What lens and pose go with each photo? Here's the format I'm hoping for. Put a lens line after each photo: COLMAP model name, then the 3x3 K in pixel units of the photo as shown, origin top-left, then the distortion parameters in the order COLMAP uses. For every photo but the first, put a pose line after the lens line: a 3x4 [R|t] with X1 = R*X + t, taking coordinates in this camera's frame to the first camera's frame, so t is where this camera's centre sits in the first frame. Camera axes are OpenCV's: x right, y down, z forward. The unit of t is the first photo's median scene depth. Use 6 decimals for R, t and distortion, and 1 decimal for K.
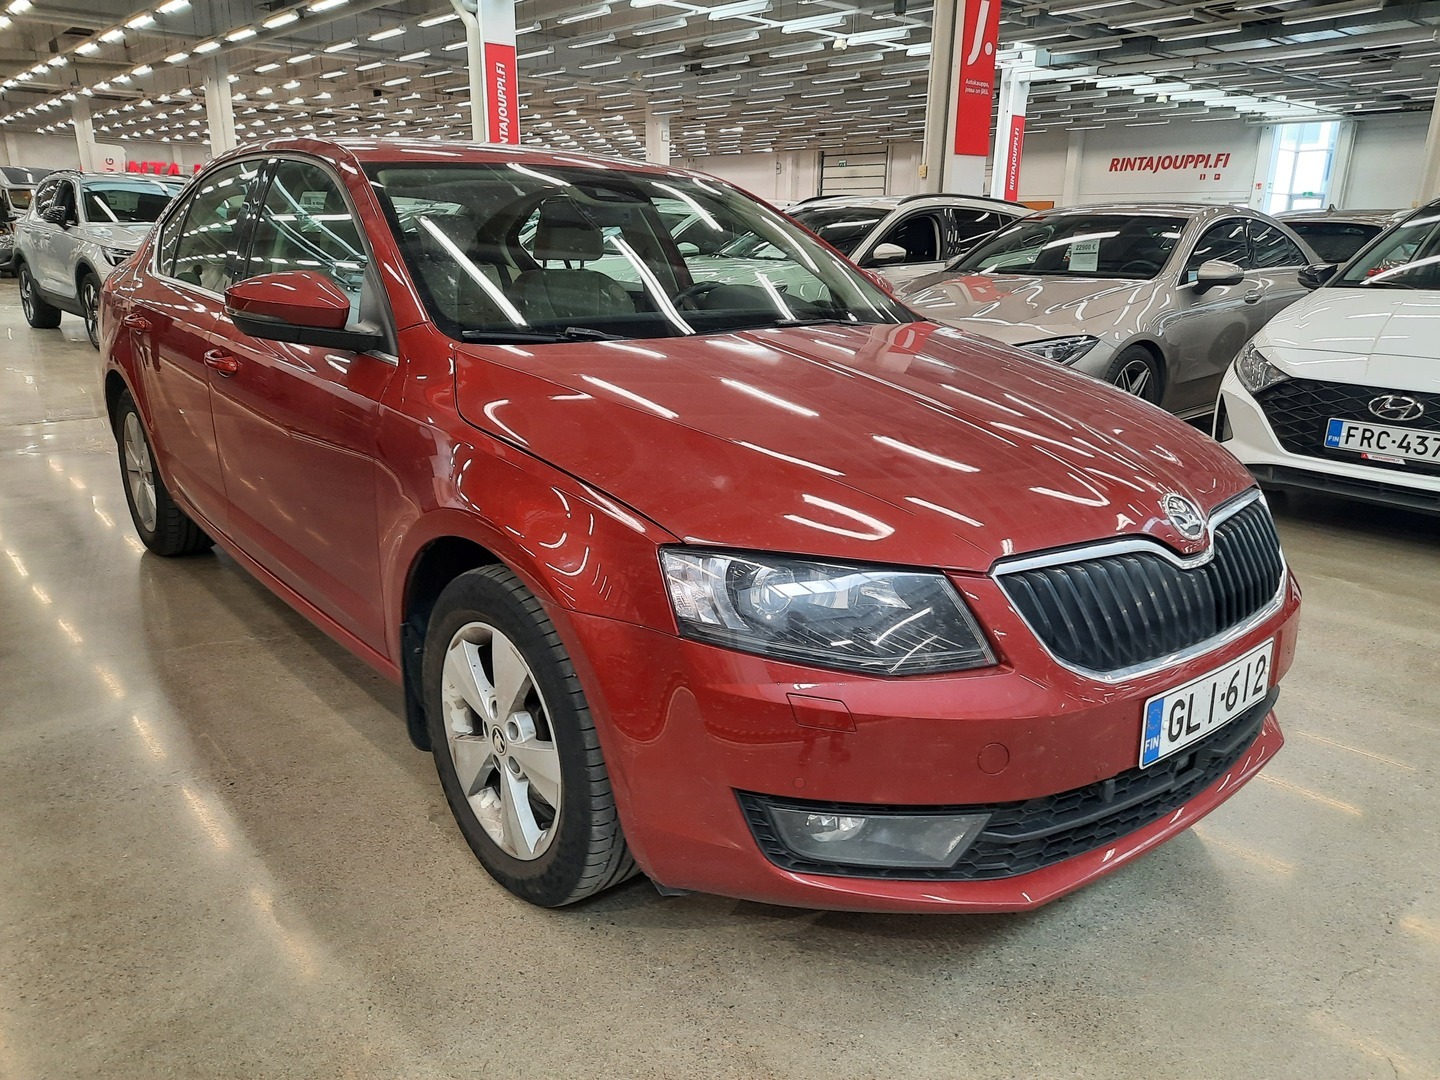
lens RADIAL K [[1046.9, 0, 718.4], [0, 1046.9, 543.8], [0, 0, 1]] dist [0.002028, 0.002676]
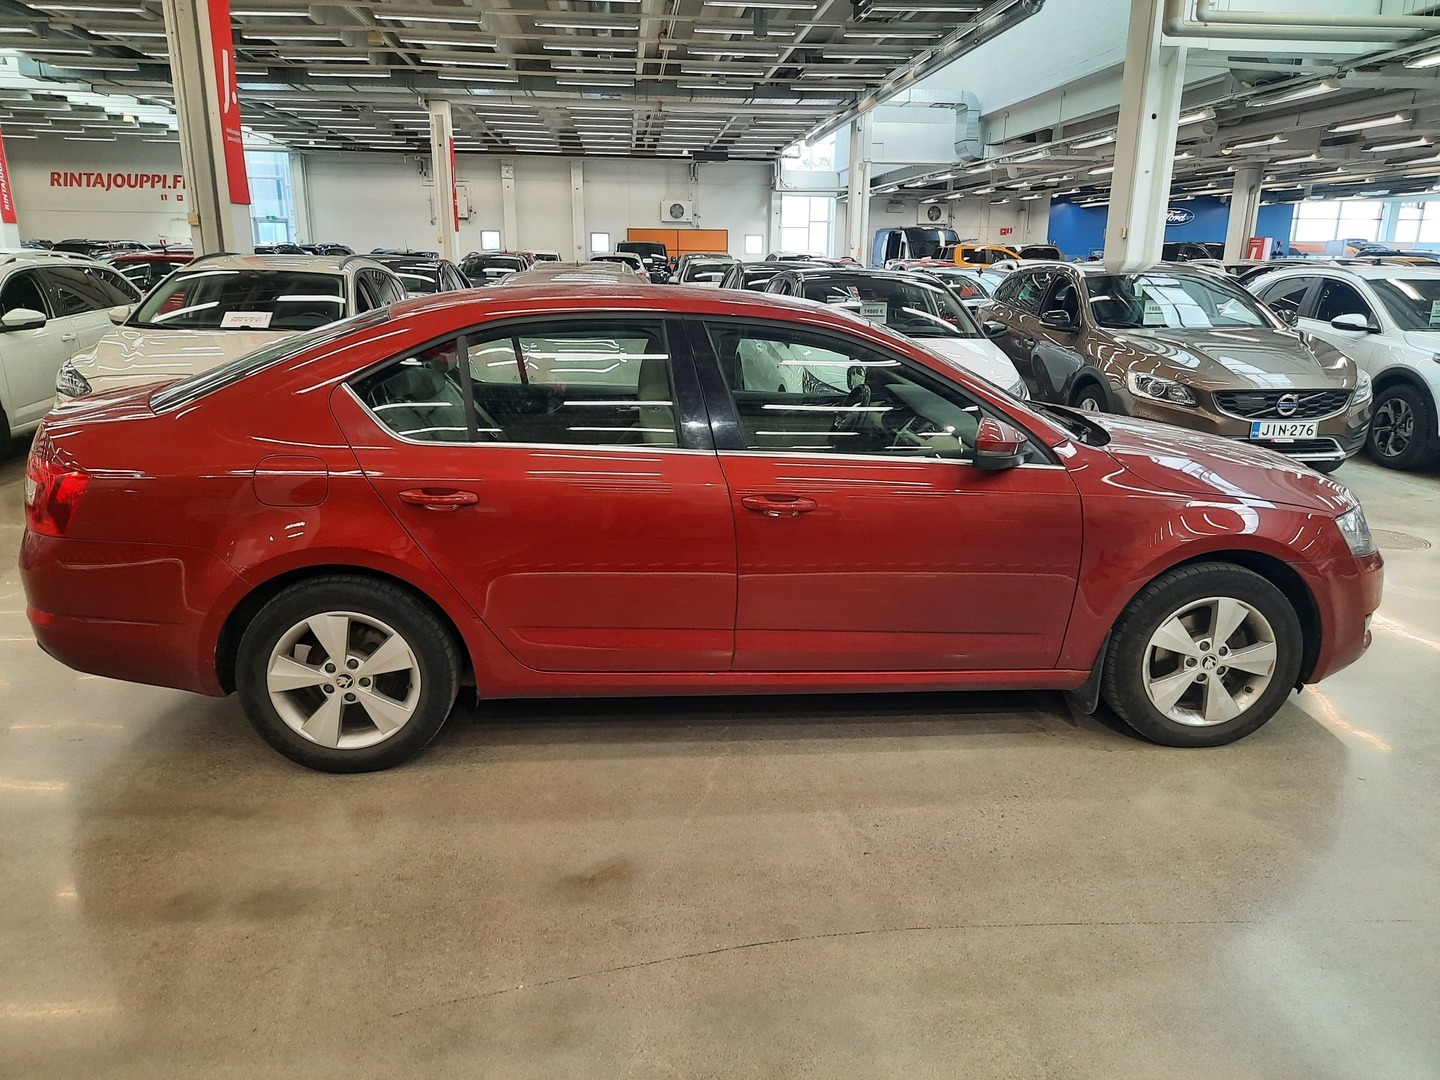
lens RADIAL K [[1046.9, 0, 718.1], [0, 1046.9, 539.0], [0, 0, 1]] dist [0.002028, 0.002676]
pose [[0.579452, -0.219563, 0.784874, -0.102005], [0.230388, 0.967878, 0.100668, -0.019162], [-0.781765, 0.122493, 0.611424, 0.027249]]
